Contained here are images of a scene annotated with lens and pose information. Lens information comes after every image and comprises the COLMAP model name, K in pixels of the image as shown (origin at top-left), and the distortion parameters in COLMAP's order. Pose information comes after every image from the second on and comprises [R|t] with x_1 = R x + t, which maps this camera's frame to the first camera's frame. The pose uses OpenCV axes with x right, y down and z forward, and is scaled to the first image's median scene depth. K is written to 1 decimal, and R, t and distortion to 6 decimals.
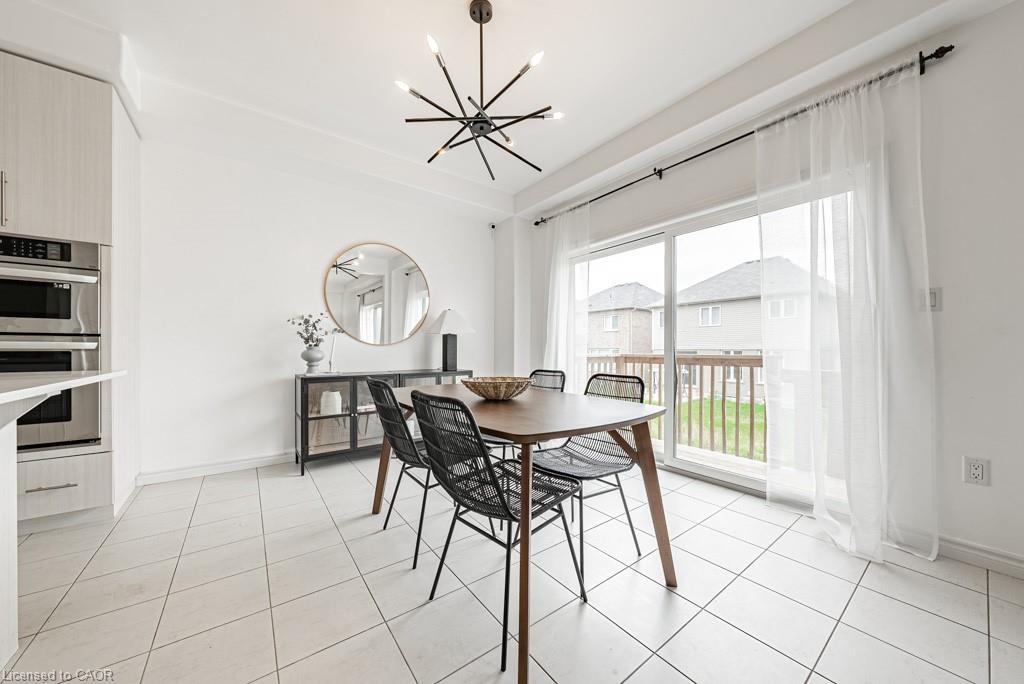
lens RADIAL K [[352.2, 0, 514.0], [0, 352.2, 347.4], [0, 0, 1]] dist [-0.001380, -0.000064]
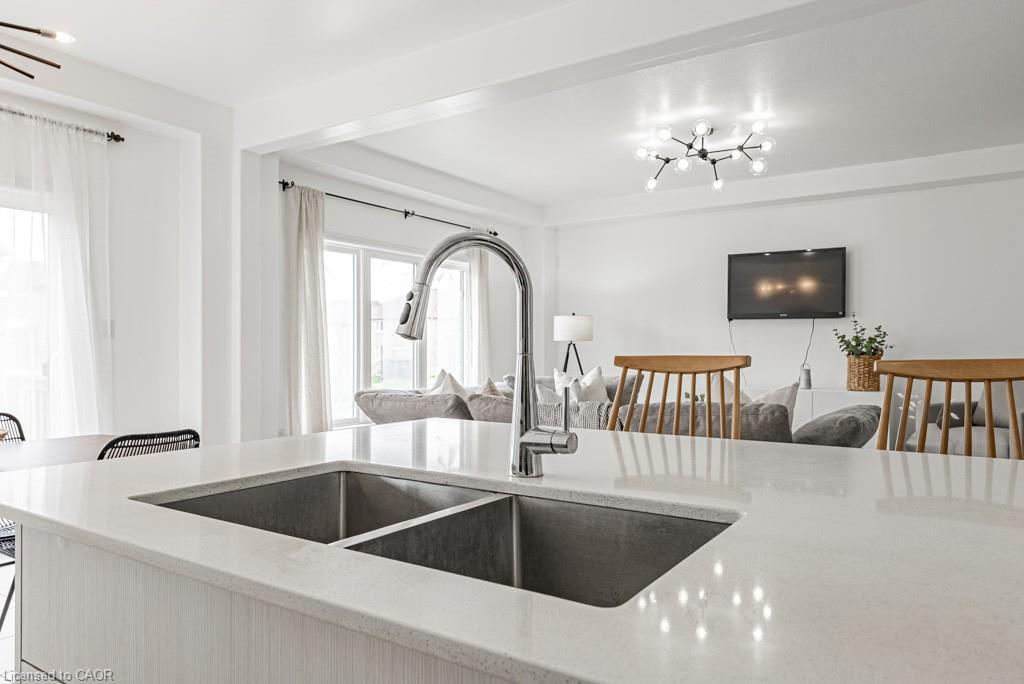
lens RADIAL K [[708.3, 0, 529.0], [0, 708.3, 354.8], [0, 0, 1]] dist [0.026762, 0.000808]
pose [[-0.351518, -0.007810, 0.936149, -1.418013], [-0.006291, 0.999962, 0.005980, -0.061048], [-0.936160, -0.003788, -0.351554, 0.447342]]
